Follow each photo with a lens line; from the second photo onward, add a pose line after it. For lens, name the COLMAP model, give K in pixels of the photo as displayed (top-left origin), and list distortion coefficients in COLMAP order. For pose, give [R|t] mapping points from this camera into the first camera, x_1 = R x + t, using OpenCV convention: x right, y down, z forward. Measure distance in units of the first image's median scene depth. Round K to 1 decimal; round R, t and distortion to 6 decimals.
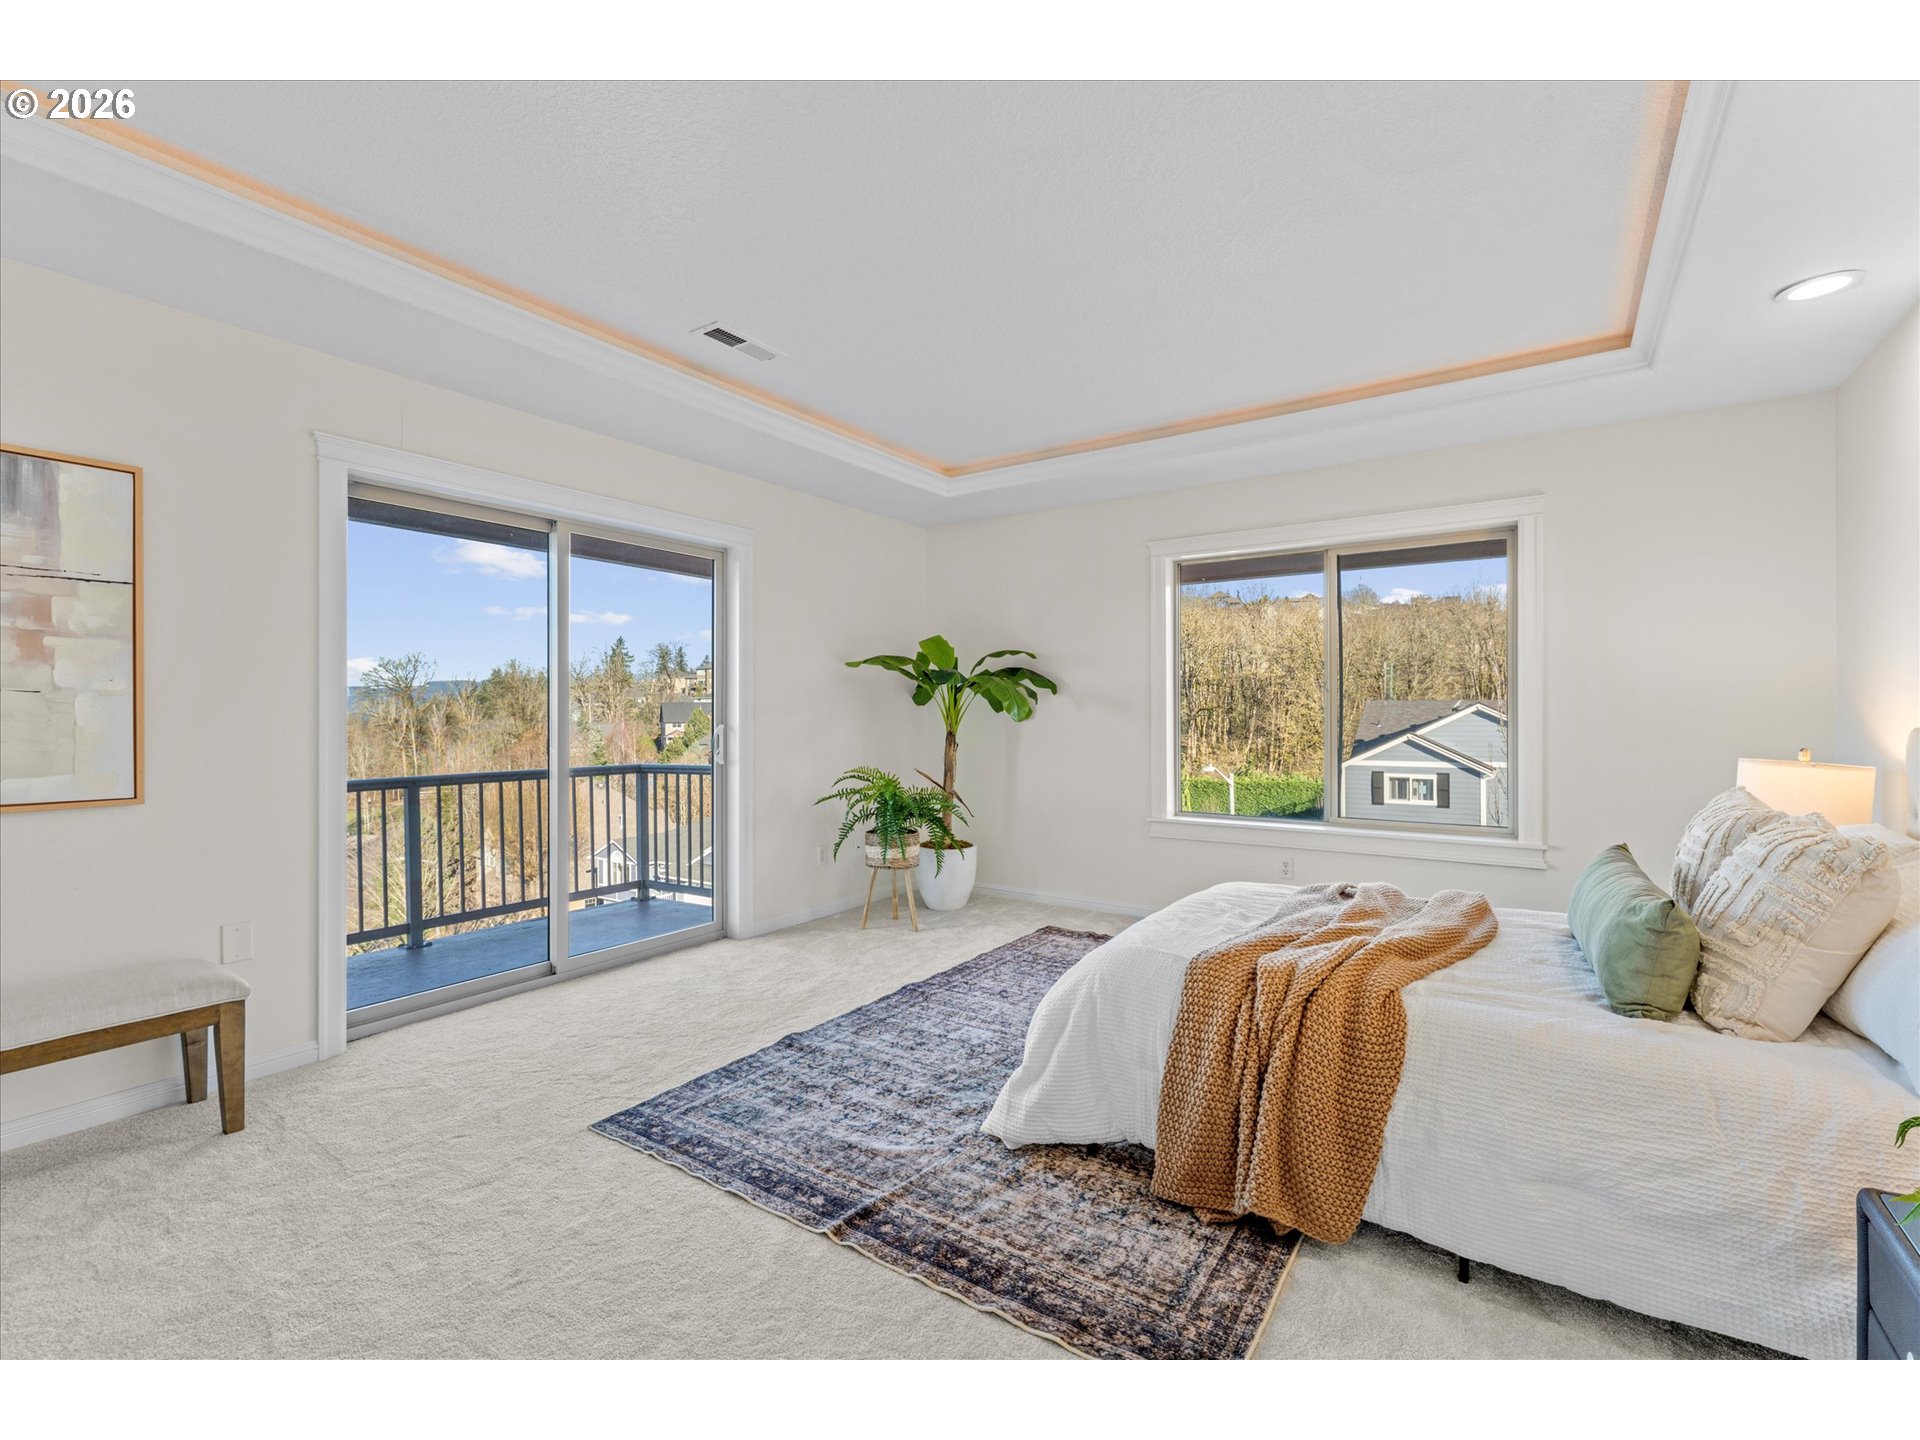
lens RADIAL K [[853.0, 0, 957.2], [0, 853.0, 721.3], [0, 0, 1]] dist [-0.000173, 0.000029]
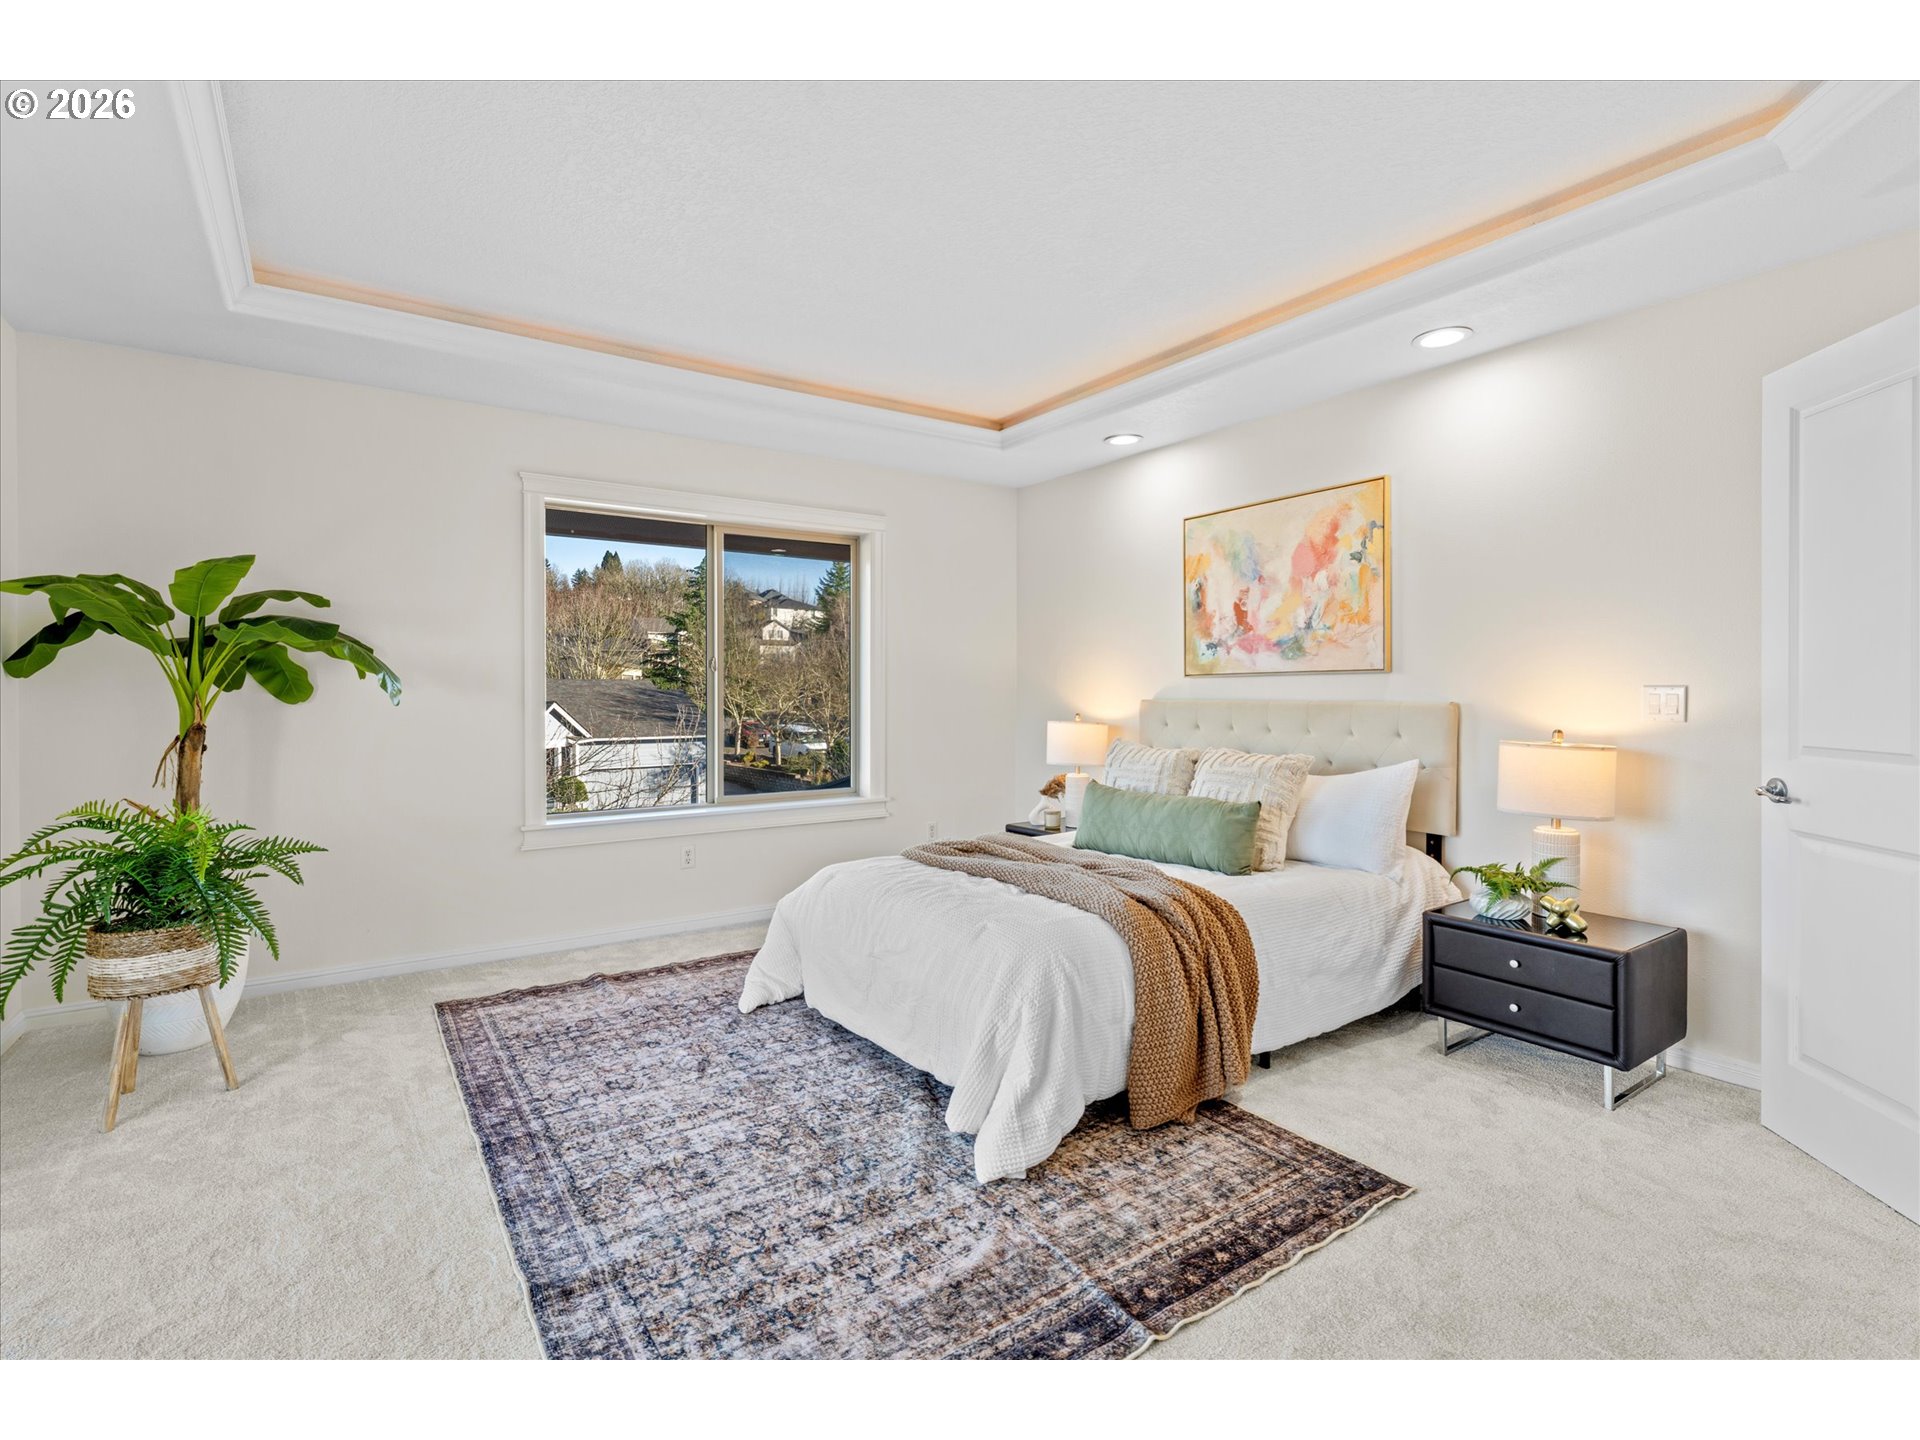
lens RADIAL K [[894.0, 0, 953.1], [0, 894.0, 704.2], [0, 0, 1]] dist [-0.001963, -0.000253]
pose [[0.368868, -0.012667, 0.929396, -0.663910], [0.009776, 0.999905, 0.009748, -0.005416], [-0.929431, 0.005490, 0.368956, 0.574482]]
